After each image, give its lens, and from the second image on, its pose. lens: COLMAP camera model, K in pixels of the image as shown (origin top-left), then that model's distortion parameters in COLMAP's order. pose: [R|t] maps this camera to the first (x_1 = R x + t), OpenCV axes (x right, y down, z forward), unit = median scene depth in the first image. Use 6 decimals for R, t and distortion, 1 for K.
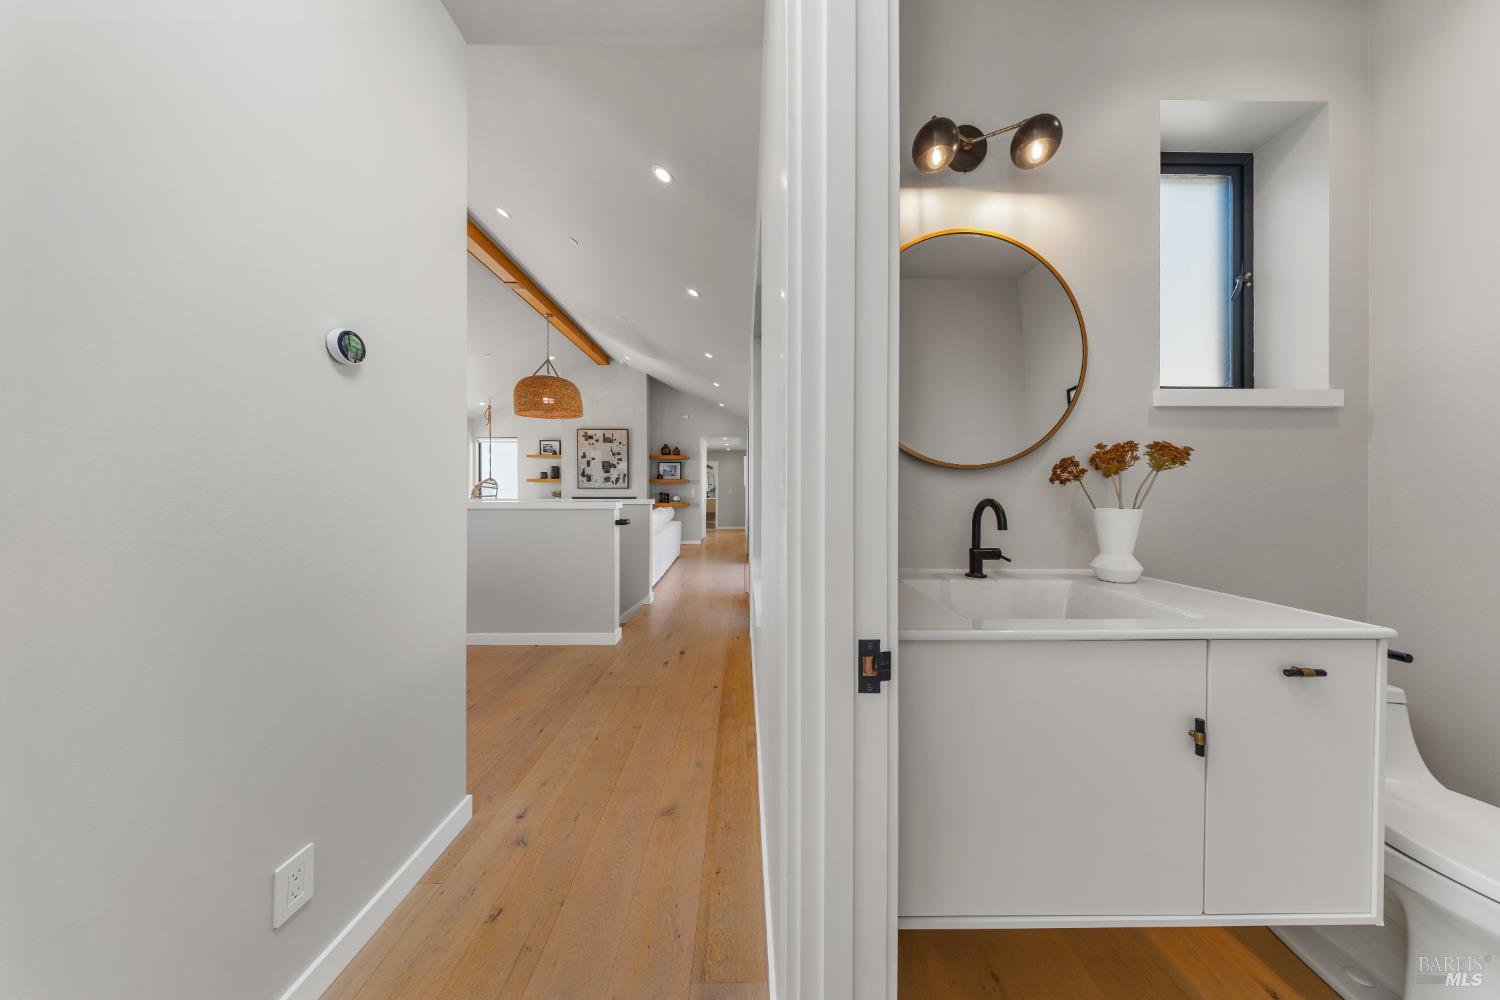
lens RADIAL K [[435.0, 0, 749.2], [0, 435.0, 499.6], [0, 0, 1]] dist [-0.004551, -0.000082]
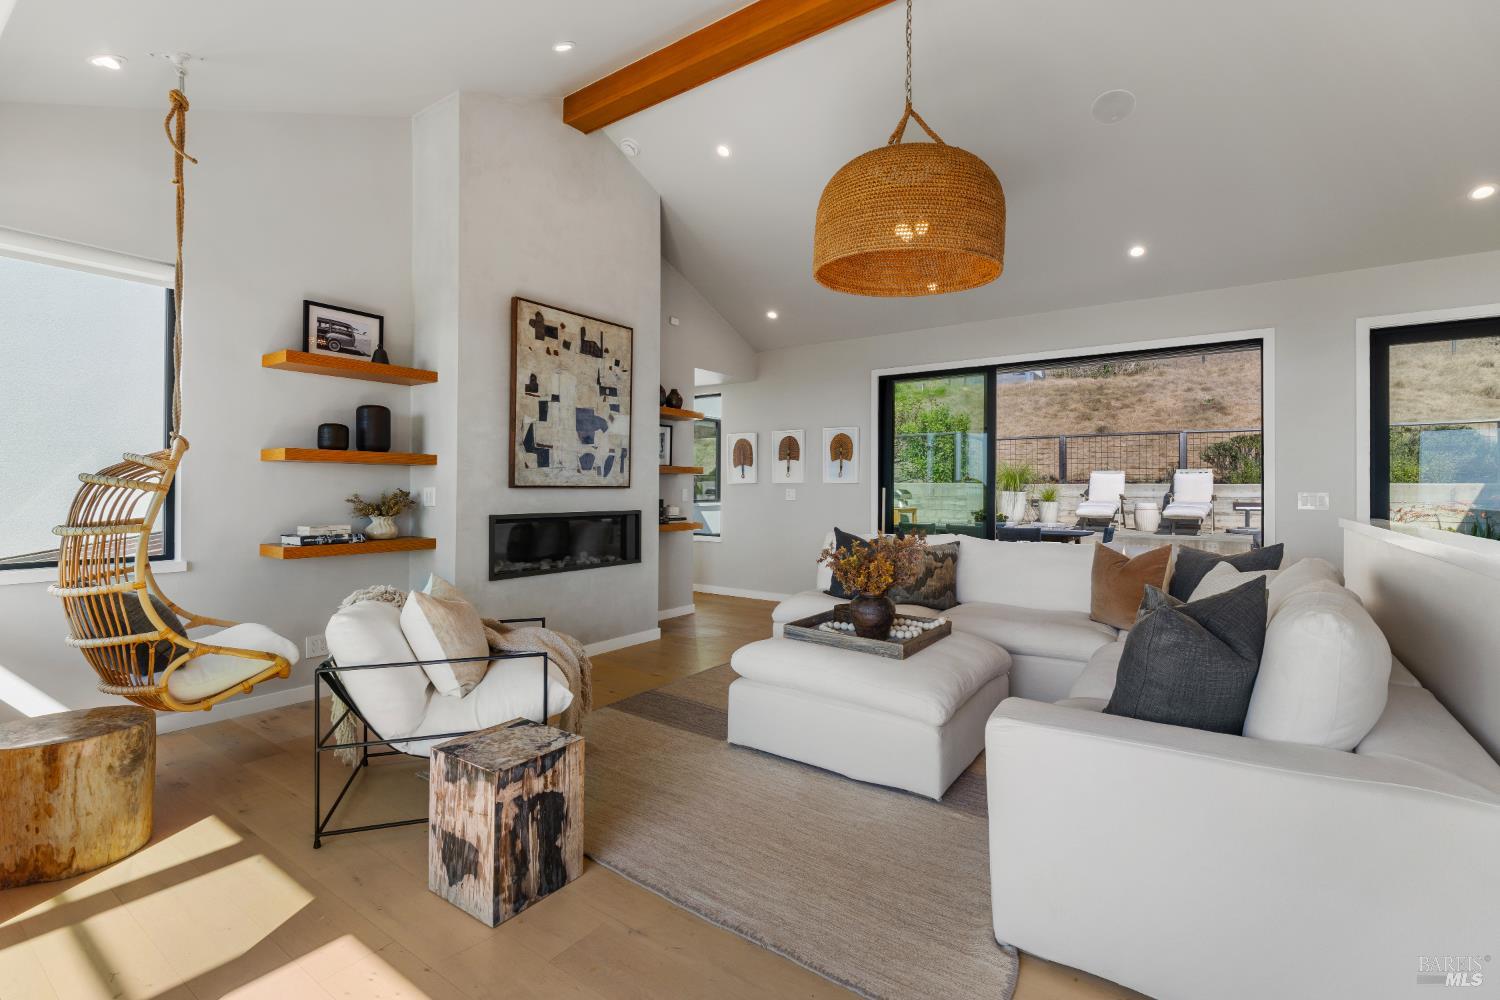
lens RADIAL K [[685.4, 0, 750.6], [0, 685.4, 492.6], [0, 0, 1]] dist [0.001409, 0.000067]
pose [[0.588655, -0.003476, 0.808377, -0.691014], [0.005423, 0.999985, 0.000351, -0.021630], [-0.808366, 0.004177, 0.588665, 0.574920]]
